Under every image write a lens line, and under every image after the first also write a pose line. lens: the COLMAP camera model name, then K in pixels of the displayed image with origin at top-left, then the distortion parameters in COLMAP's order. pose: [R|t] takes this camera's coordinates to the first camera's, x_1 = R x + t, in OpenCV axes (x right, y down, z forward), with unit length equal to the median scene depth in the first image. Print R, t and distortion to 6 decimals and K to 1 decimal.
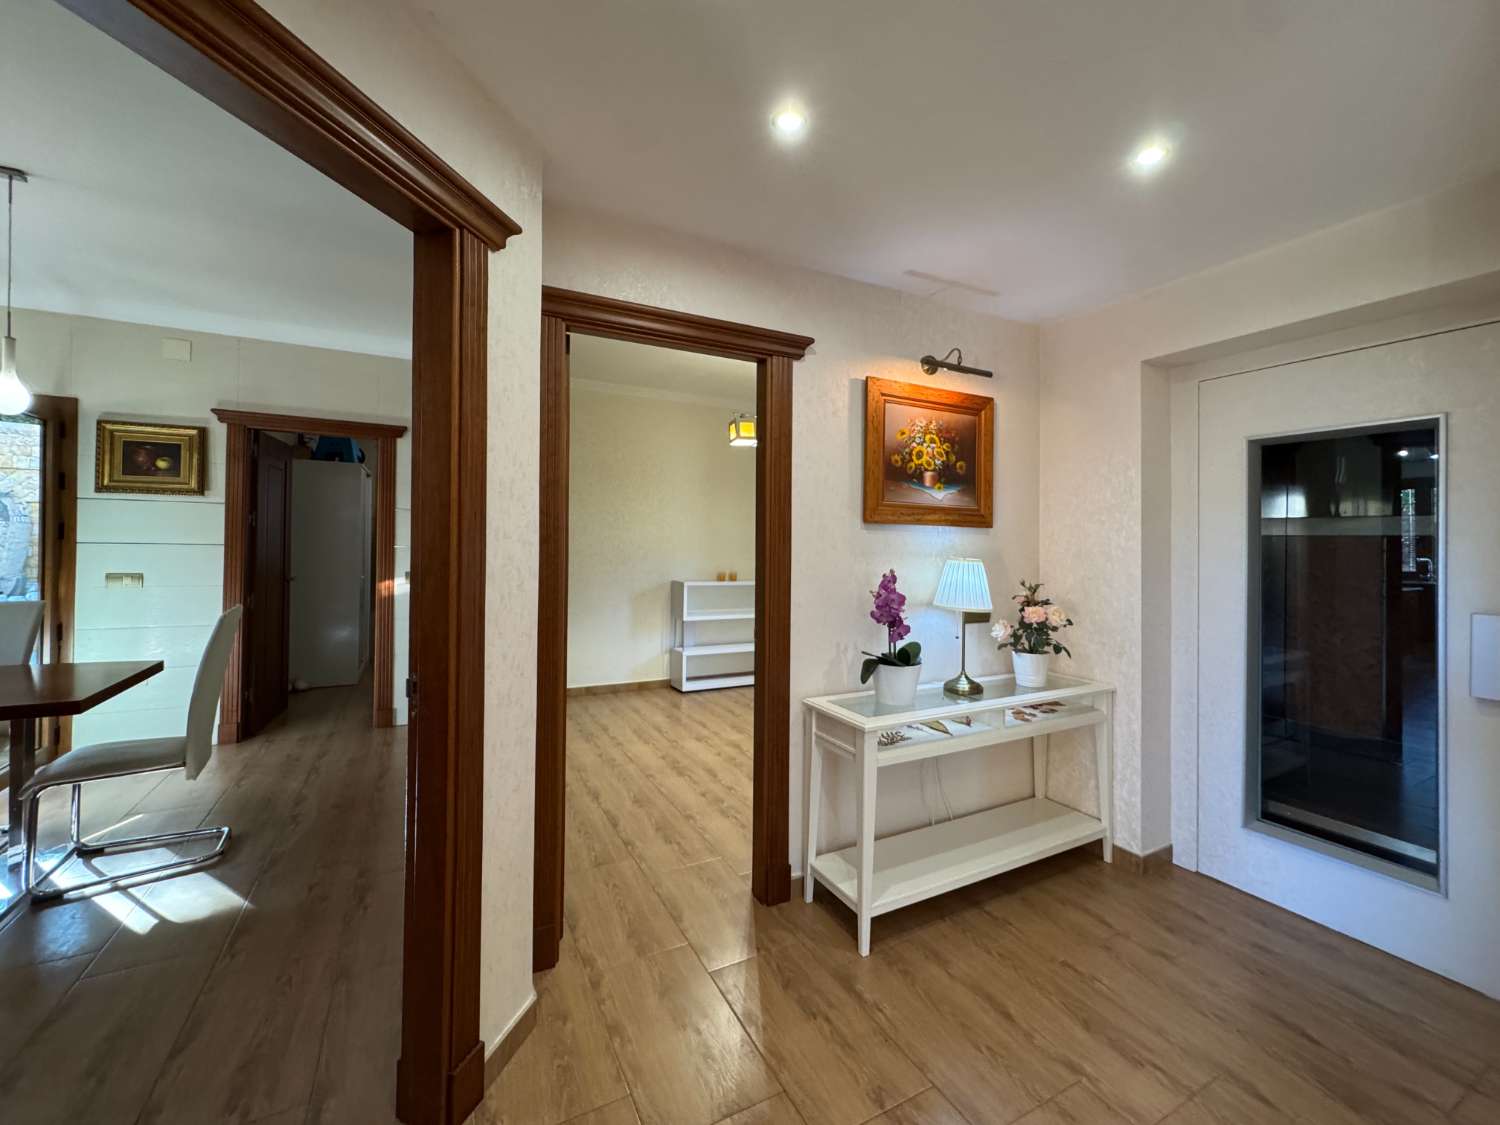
lens RADIAL K [[600.4, 0, 748.8], [0, 600.4, 553.5], [0, 0, 1]] dist [-0.001479, -0.000486]
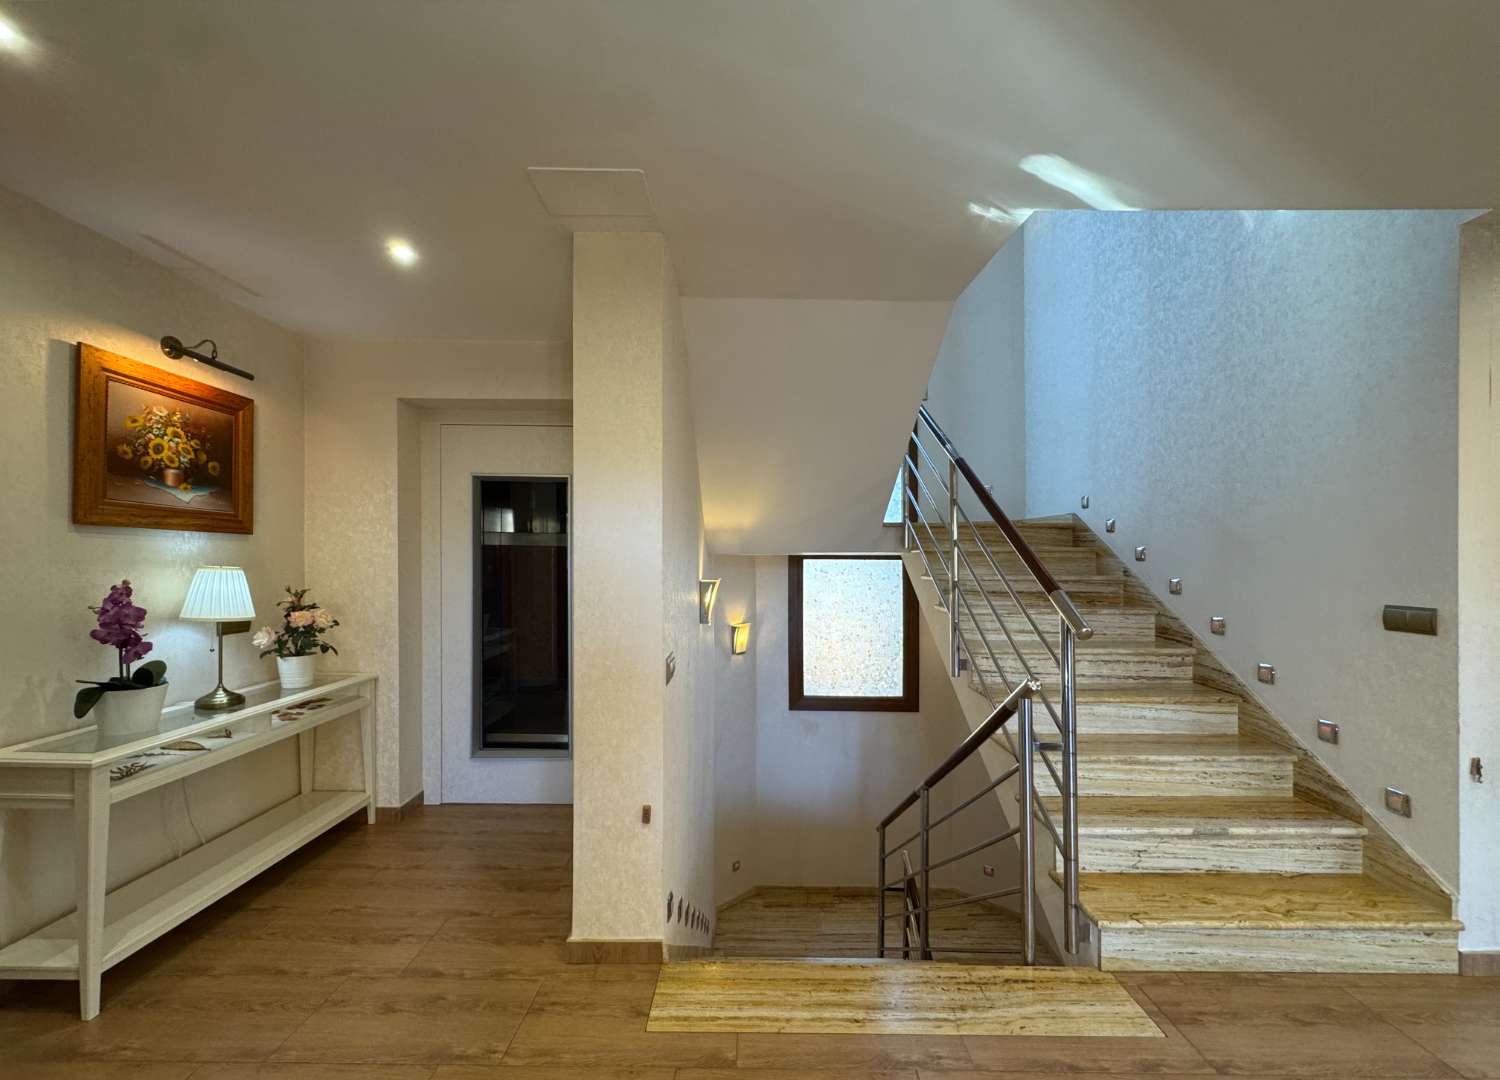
lens RADIAL K [[632.5, 0, 750.0], [0, 632.5, 540.0], [0, 0, 1]] dist [-0.020511, 0.011015]
pose [[0.469238, 0.014979, 0.882945, -0.138317], [0.011773, 0.999661, -0.023216, -0.000131], [-0.882993, 0.021289, 0.468903, -0.228068]]
